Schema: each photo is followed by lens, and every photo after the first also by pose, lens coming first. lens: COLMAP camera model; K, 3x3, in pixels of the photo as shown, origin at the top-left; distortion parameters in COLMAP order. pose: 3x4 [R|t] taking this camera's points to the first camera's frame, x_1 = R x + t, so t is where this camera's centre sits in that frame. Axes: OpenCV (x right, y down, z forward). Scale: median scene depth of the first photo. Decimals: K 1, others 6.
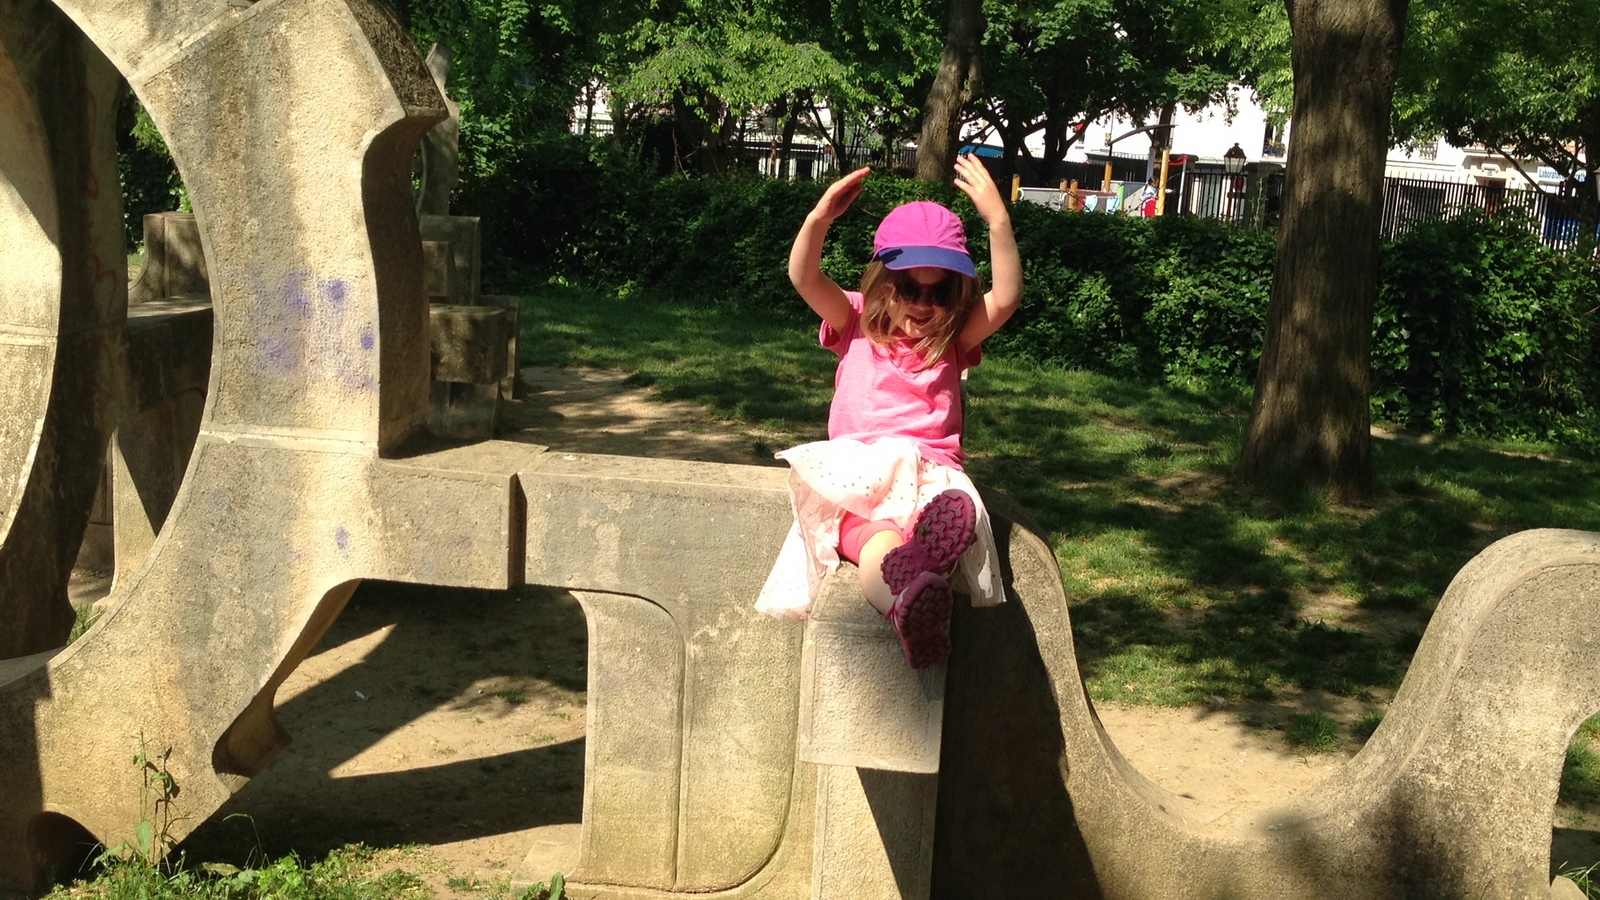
lens RADIAL K [[1821.8, 0, 800.0], [0, 1821.8, 450.0], [0, 0, 1]] dist [-0.011312, 0.252221]
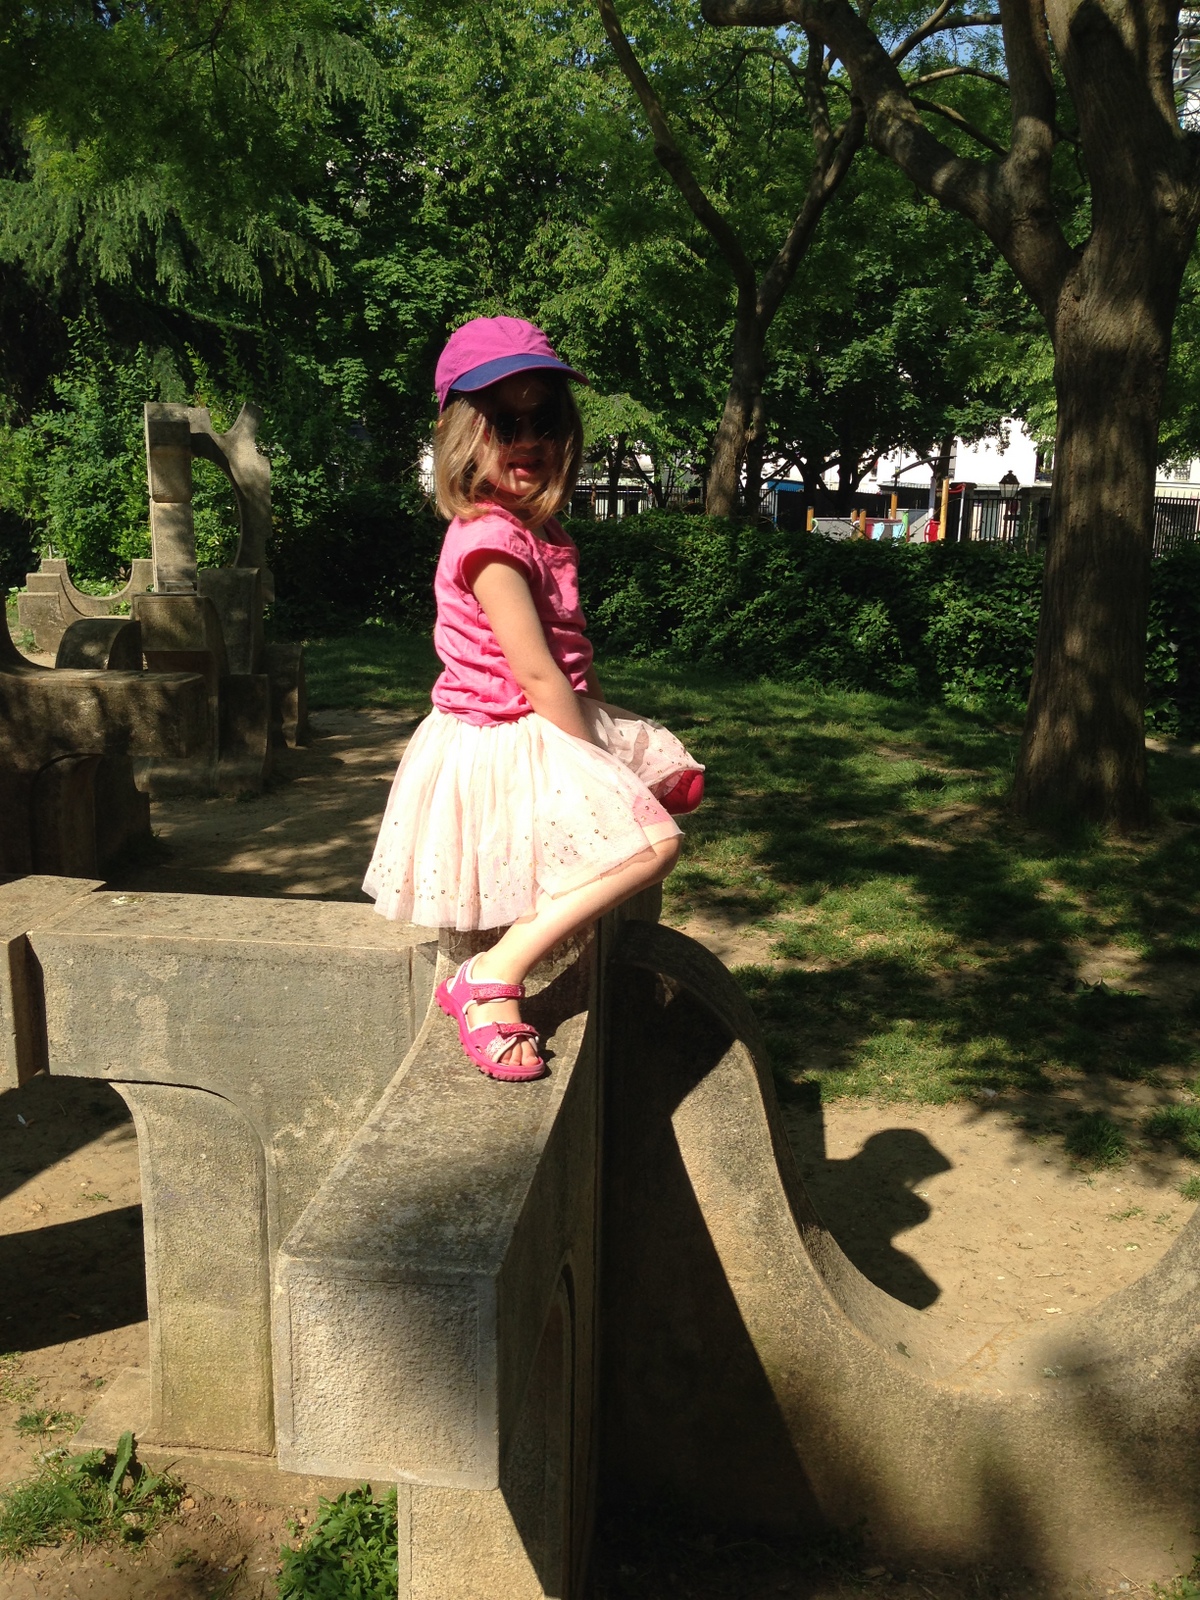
lens RADIAL K [[1562.0, 0, 600.0], [0, 1562.0, 800.0], [0, 0, 1]] dist [0.039492, -0.135713]
pose [[0.999114, -0.032077, -0.027233, 0.036368], [0.032903, 0.998995, 0.030430, -0.019570], [0.026230, -0.031300, 0.999166, 0.131221]]
